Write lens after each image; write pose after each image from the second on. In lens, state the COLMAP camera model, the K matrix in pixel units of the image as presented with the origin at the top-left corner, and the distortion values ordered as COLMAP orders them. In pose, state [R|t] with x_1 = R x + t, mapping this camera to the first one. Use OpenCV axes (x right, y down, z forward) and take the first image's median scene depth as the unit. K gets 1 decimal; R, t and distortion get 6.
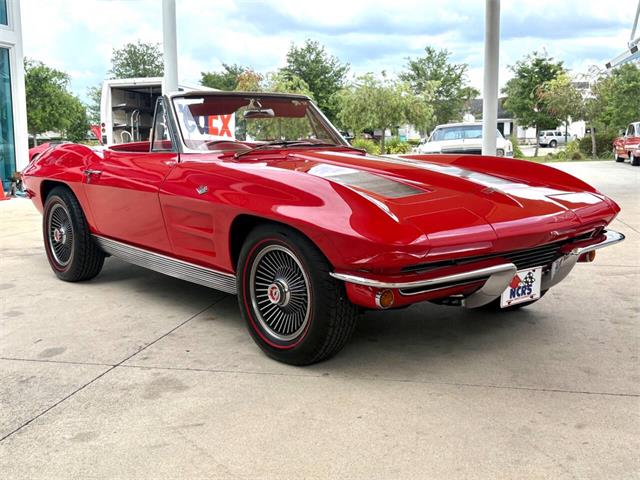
lens RADIAL K [[765.0, 0, 320.0], [0, 765.0, 240.0], [0, 0, 1]] dist [0.015126, 0.044042]
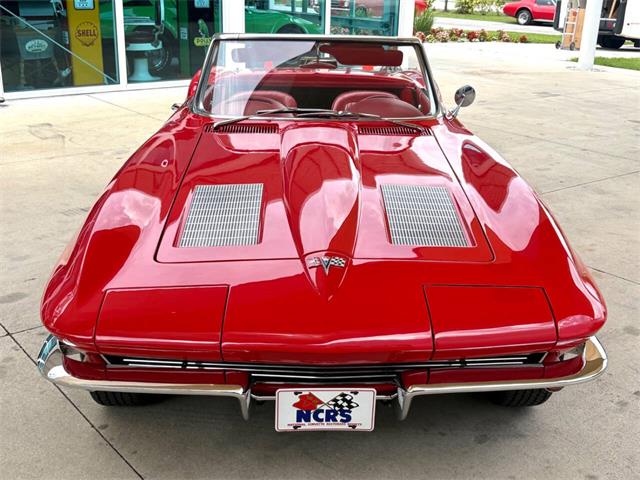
lens RADIAL K [[765.0, 0, 320.0], [0, 765.0, 240.0], [0, 0, 1]] dist [0.015126, 0.044042]
pose [[0.781475, 0.238753, -0.576450, 0.578083], [-0.121708, 0.964475, 0.234468, -0.229775], [0.611951, -0.113073, 0.782771, 0.447950]]
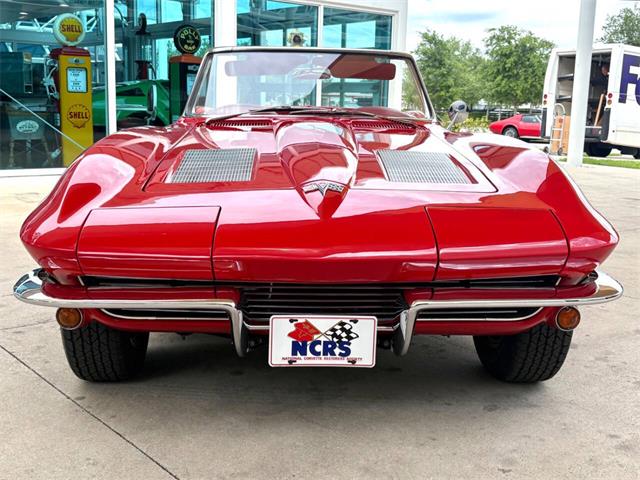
lens RADIAL K [[777.2, 0, 320.0], [0, 777.2, 240.0], [0, 0, 1]] dist [0.110667, -0.270313]
pose [[0.789778, 0.136975, -0.597903, 0.595984], [-0.119195, 0.990439, 0.069456, -0.062985], [0.601700, 0.016412, 0.798554, 0.449646]]
